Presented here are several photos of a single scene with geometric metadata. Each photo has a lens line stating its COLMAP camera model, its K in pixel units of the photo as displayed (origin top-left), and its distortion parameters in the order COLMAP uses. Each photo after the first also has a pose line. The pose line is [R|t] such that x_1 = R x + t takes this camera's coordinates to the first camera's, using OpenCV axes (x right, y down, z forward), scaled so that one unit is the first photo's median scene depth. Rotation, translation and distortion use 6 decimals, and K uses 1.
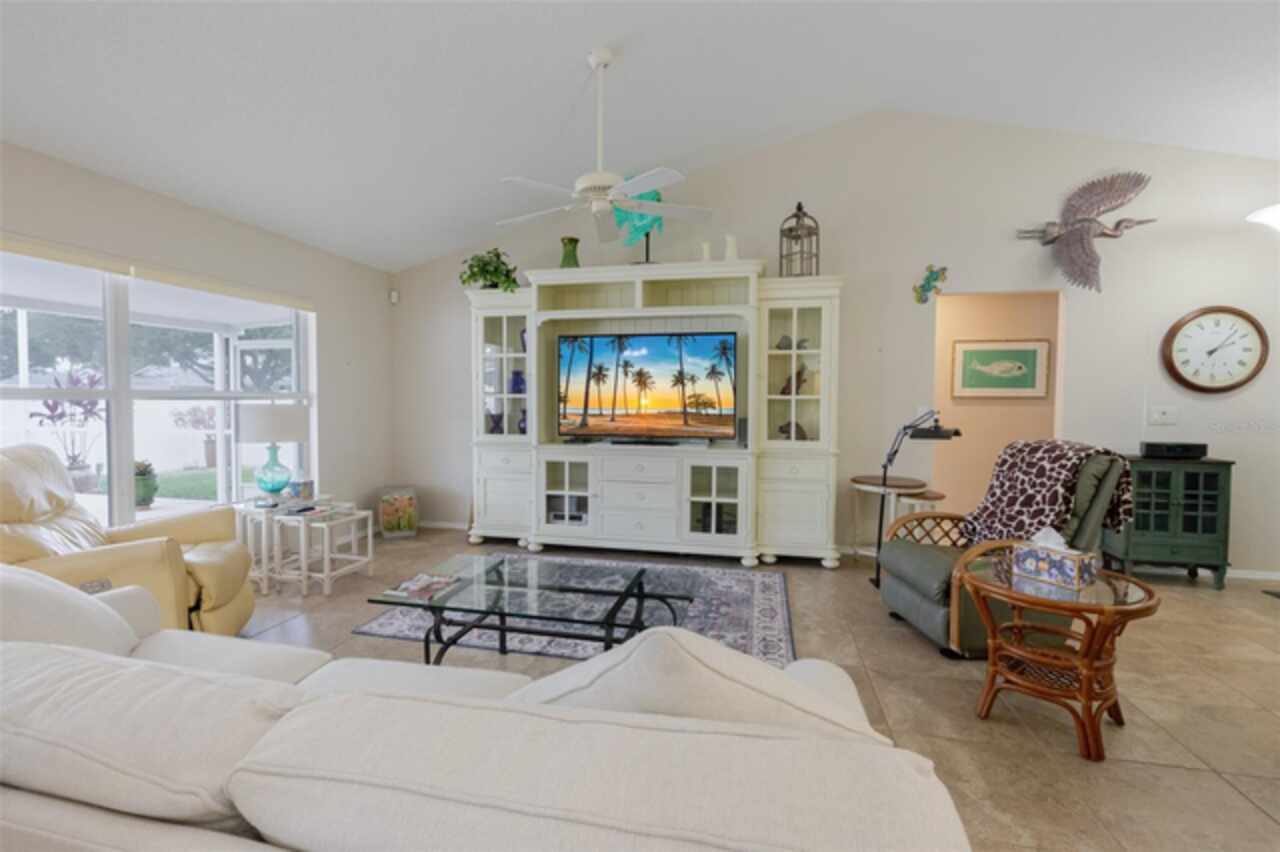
lens RADIAL K [[564.2, 0, 637.2], [0, 564.2, 418.0], [0, 0, 1]] dist [-0.000983, -0.000133]
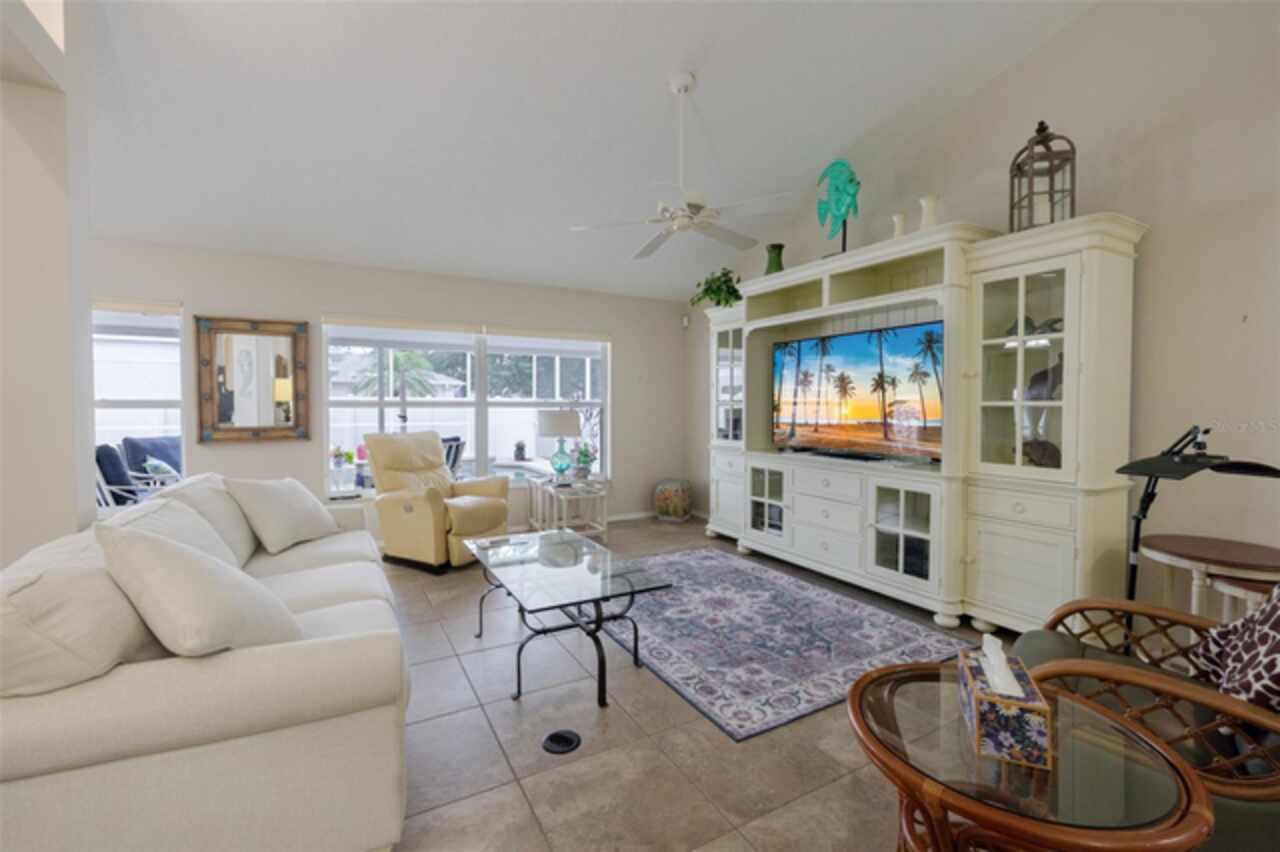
lens RADIAL K [[546.9, 0, 631.7], [0, 546.9, 421.3], [0, 0, 1]] dist [-0.002095, -0.000149]
pose [[0.664597, 0.019225, -0.746954, 0.447196], [-0.023441, 0.999713, 0.004874, -0.007332], [0.746834, 0.014270, 0.664858, 0.182748]]
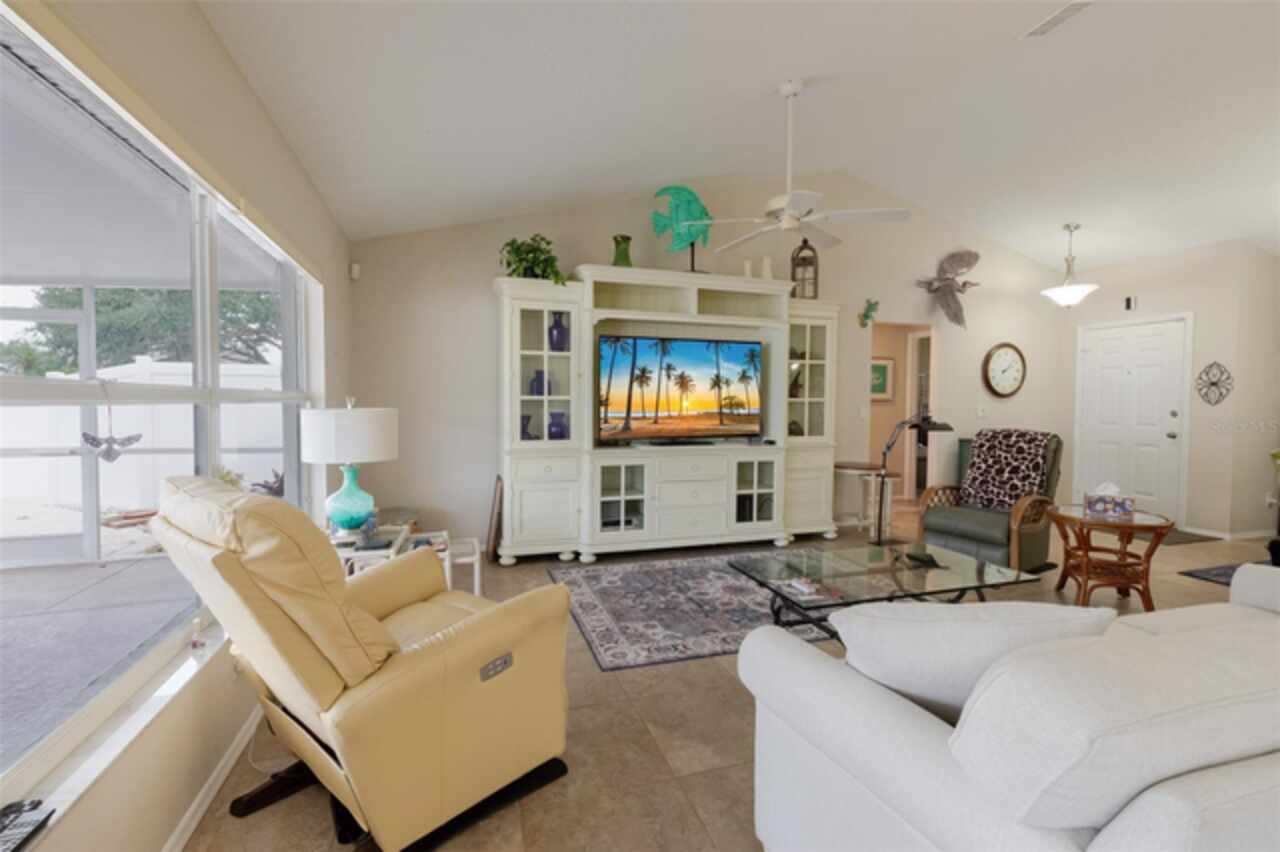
lens RADIAL K [[564.2, 0, 637.2], [0, 564.2, 418.0], [0, 0, 1]] dist [-0.000983, -0.000133]
pose [[0.858644, -0.015321, 0.512343, -0.617370], [0.016280, 0.999864, 0.002615, -0.007106], [-0.512313, 0.006095, 0.858777, 0.155028]]
